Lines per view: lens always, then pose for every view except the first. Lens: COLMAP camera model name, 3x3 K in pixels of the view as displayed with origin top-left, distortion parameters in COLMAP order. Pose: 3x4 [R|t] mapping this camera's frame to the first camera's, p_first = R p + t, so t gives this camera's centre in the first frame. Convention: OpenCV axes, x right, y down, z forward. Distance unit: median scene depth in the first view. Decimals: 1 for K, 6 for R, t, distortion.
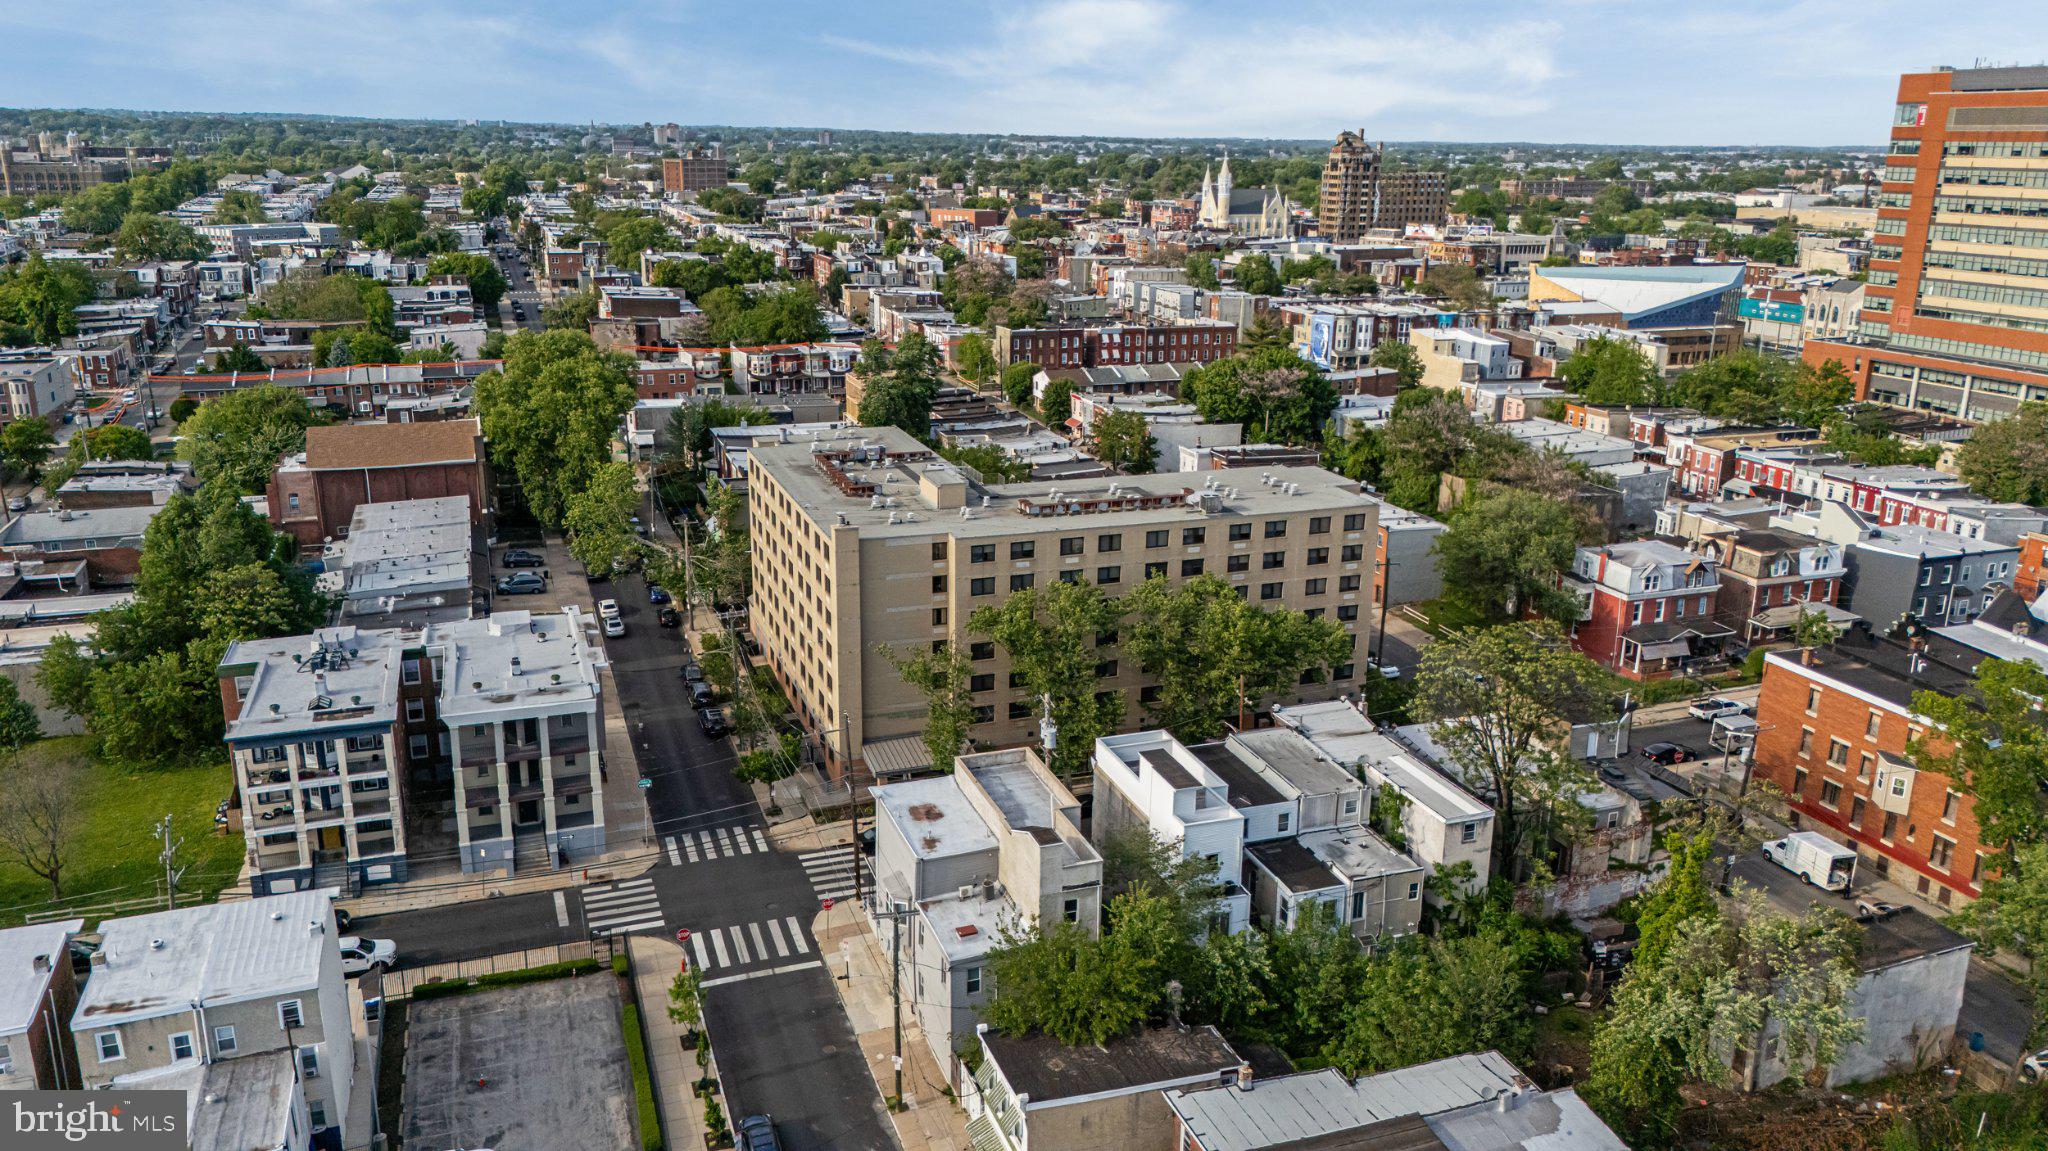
lens RADIAL K [[1503.9, 0, 1031.7], [0, 1503.9, 574.4], [0, 0, 1]] dist [0.075009, -0.073167]
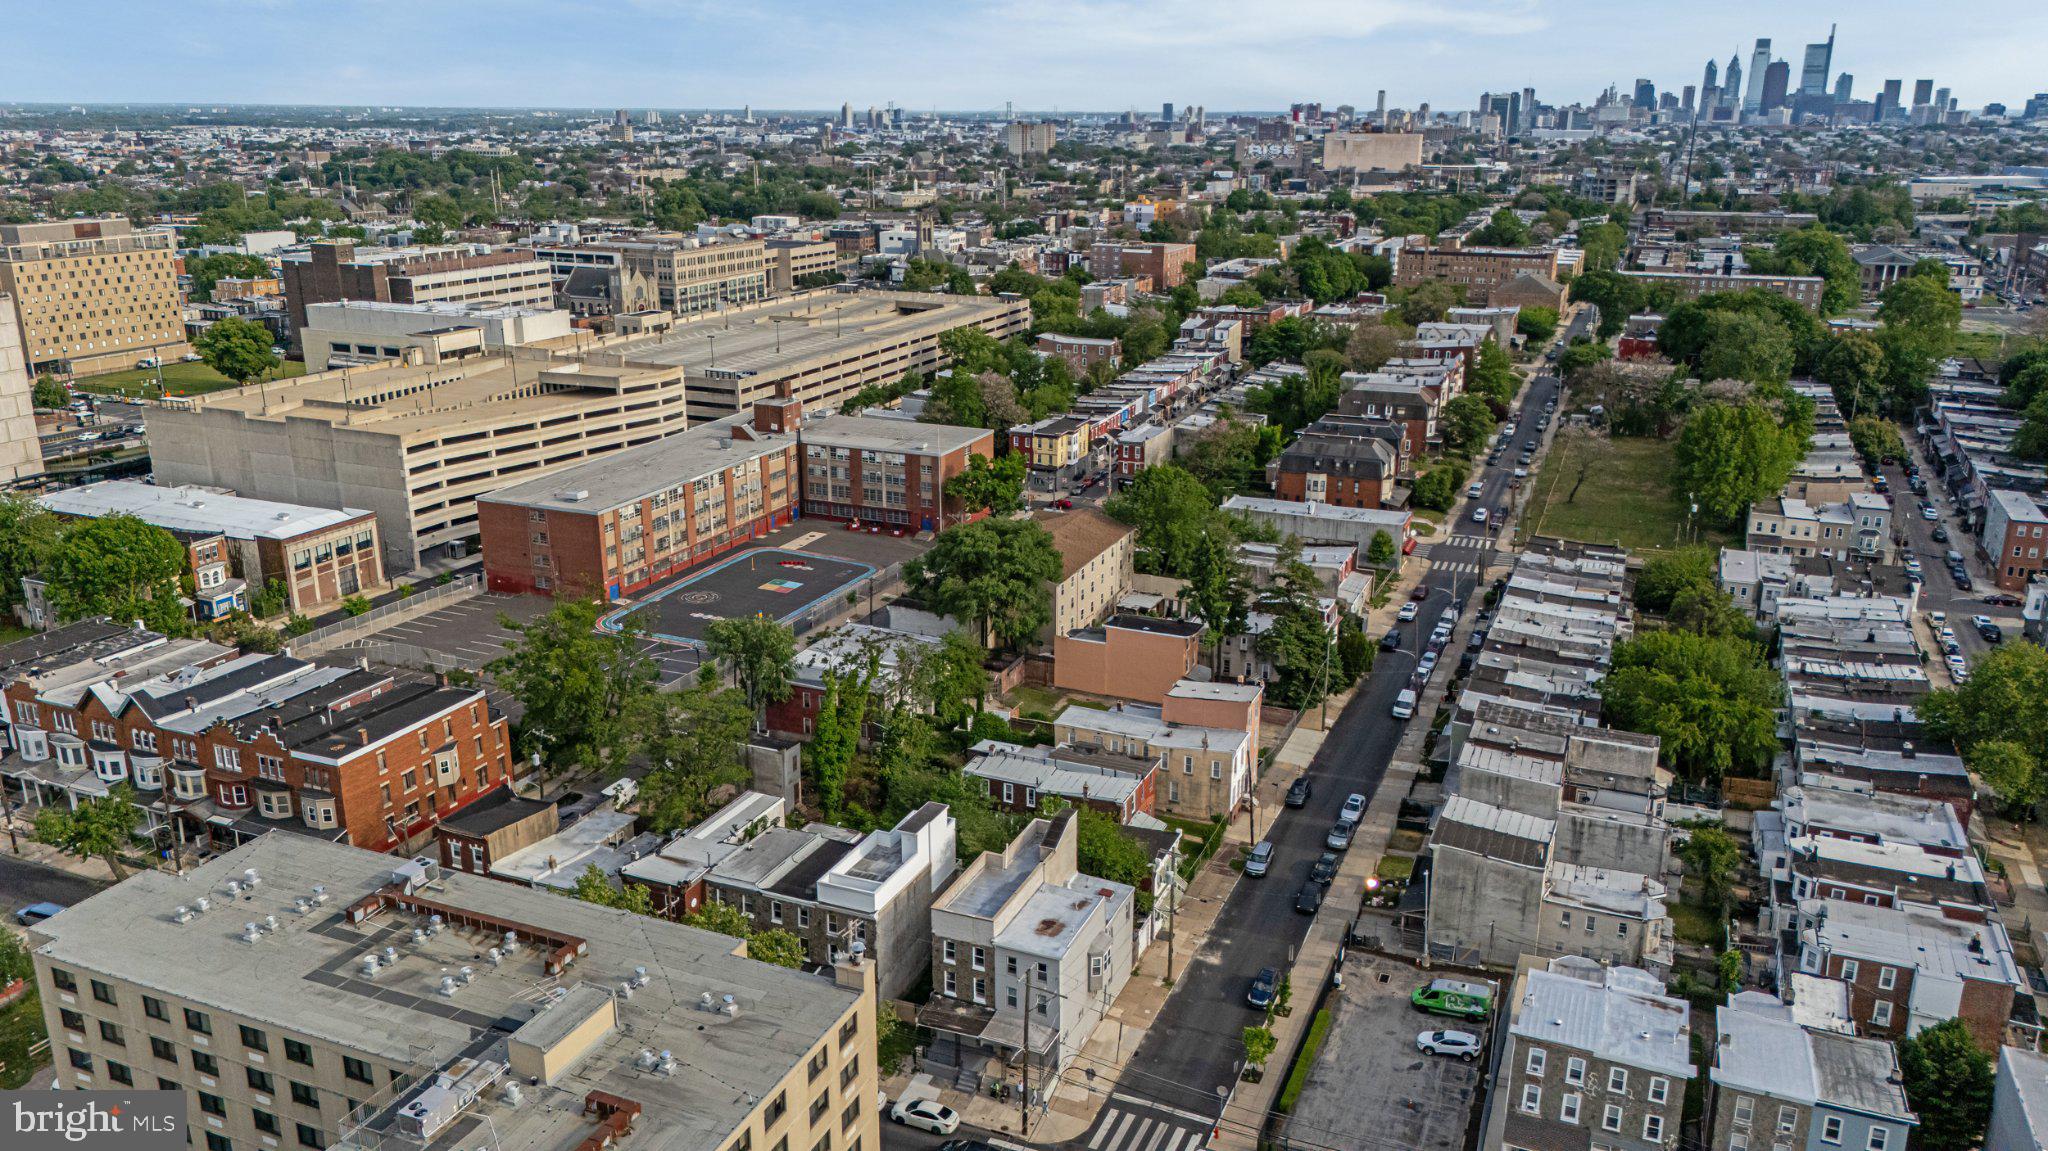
lens RADIAL K [[1503.9, 0, 1031.7], [0, 1503.9, 574.4], [0, 0, 1]] dist [0.075009, -0.073167]
pose [[-0.733540, -0.213816, 0.645136, -0.655756], [0.177171, 0.856247, 0.485233, -0.566581], [-0.656147, 0.470238, -0.590210, 1.339473]]
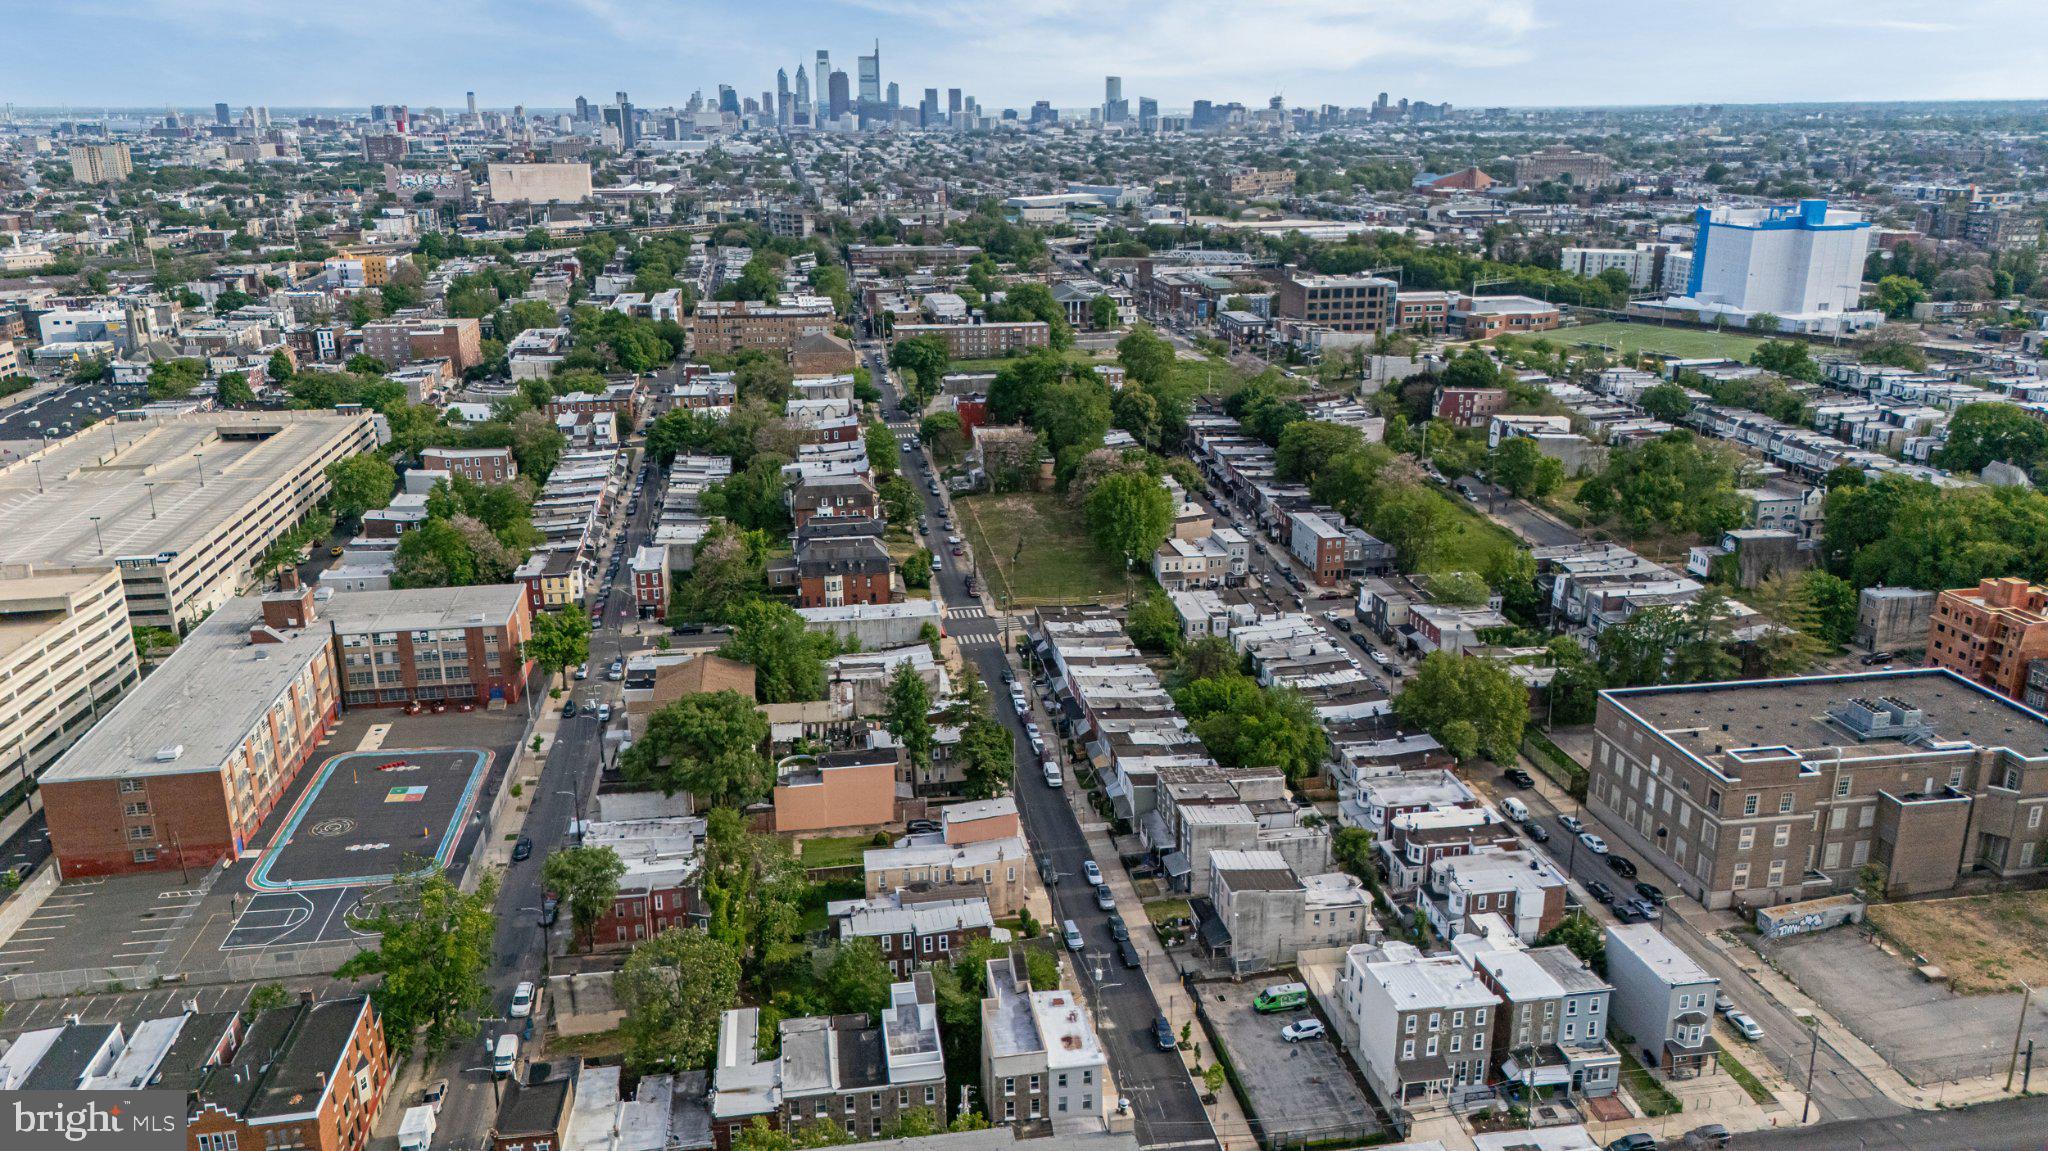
lens RADIAL K [[1503.9, 0, 1031.7], [0, 1503.9, 574.4], [0, 0, 1]] dist [0.075009, -0.073167]
pose [[-0.983366, -0.062509, 0.170542, -0.224826], [0.041990, 0.835252, 0.548262, -0.934643], [-0.176717, 0.546303, -0.818733, 1.708655]]
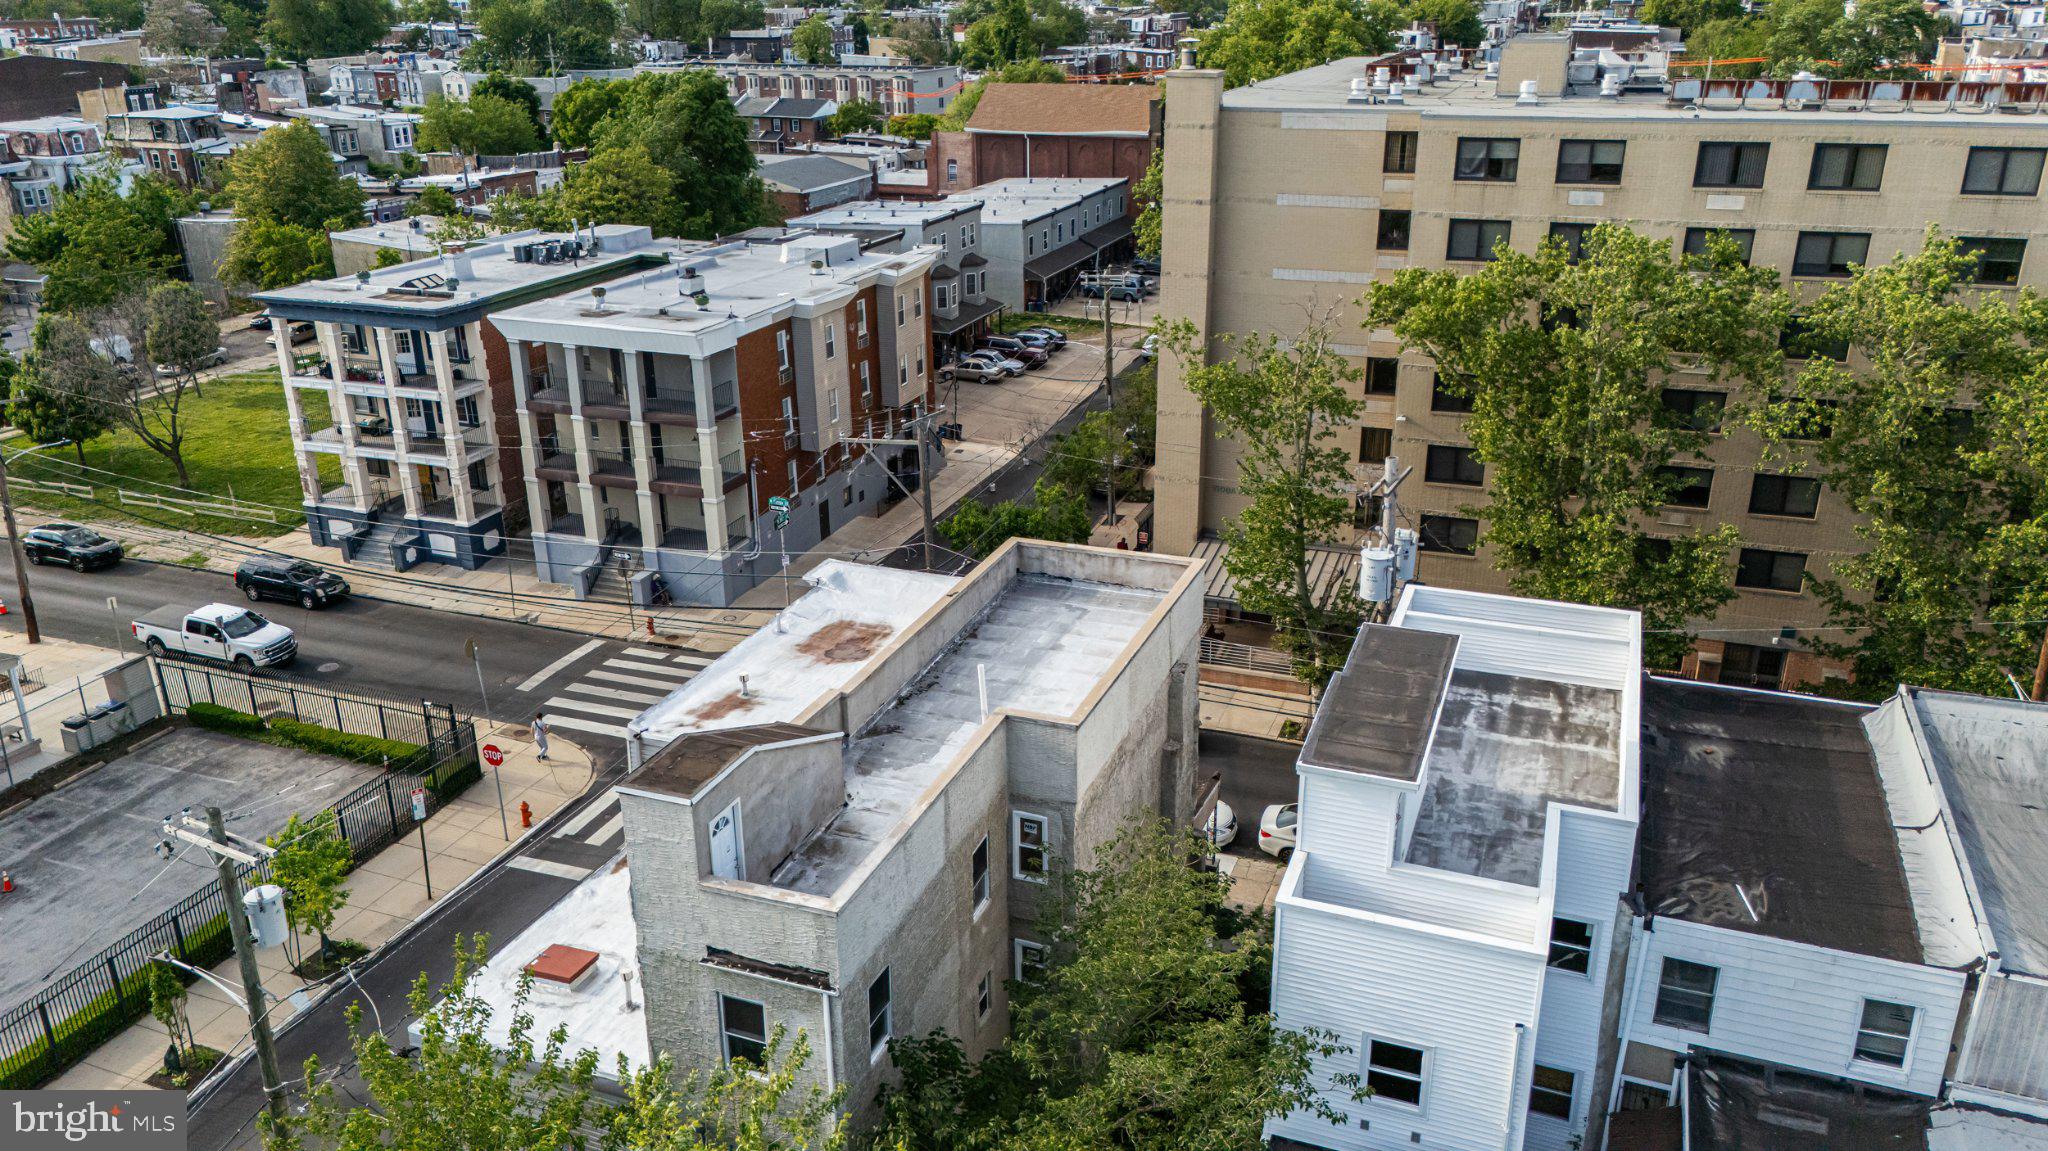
lens RADIAL K [[1503.9, 0, 1031.7], [0, 1503.9, 574.4], [0, 0, 1]] dist [0.075009, -0.073167]
pose [[0.758313, 0.220442, -0.613487, 0.172739], [-0.164379, 0.975340, 0.147281, 0.063454], [0.630826, -0.010841, 0.775849, 0.610947]]
